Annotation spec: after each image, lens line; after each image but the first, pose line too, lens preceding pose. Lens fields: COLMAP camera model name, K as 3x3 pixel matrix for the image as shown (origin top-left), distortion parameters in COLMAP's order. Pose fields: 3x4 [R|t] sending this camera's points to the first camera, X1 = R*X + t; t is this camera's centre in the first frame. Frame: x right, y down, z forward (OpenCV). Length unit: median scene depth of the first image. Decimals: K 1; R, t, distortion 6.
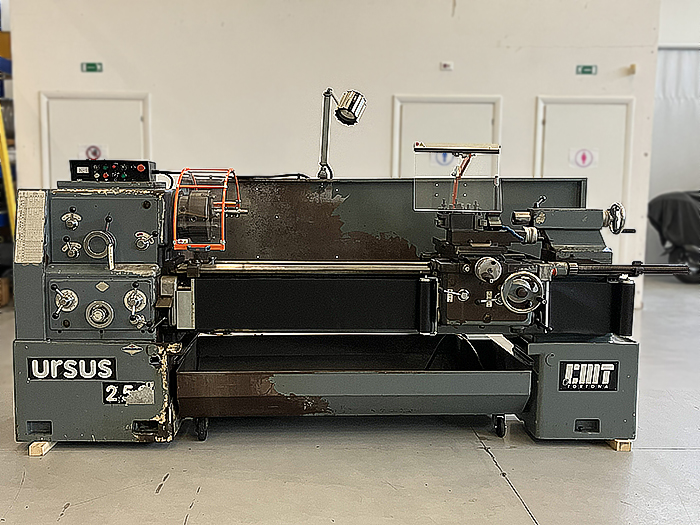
lens RADIAL K [[579.8, 0, 354.0], [0, 579.8, 261.8], [0, 0, 1]] dist [0.013196, -0.000054]
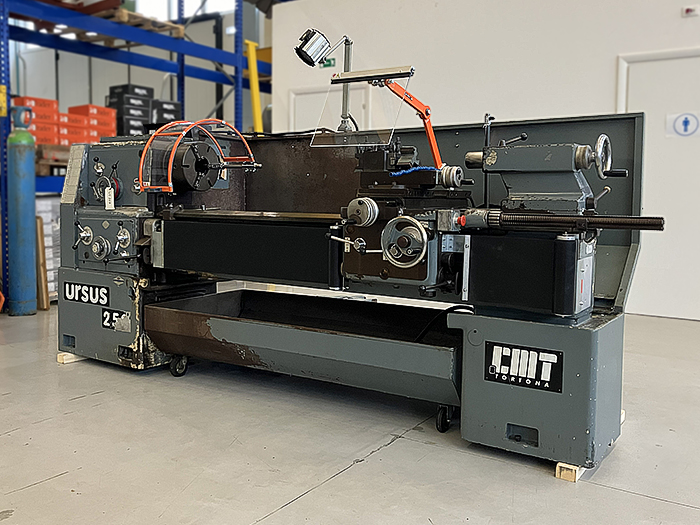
lens RADIAL K [[613.3, 0, 420.6], [0, 613.3, 247.4], [0, 0, 1]] dist [0.019791, -0.000570]
pose [[0.855810, 0.041223, -0.515645, 0.723945], [-0.065178, 0.997468, -0.028433, 0.080339], [0.513168, 0.057942, 0.856330, 0.268904]]
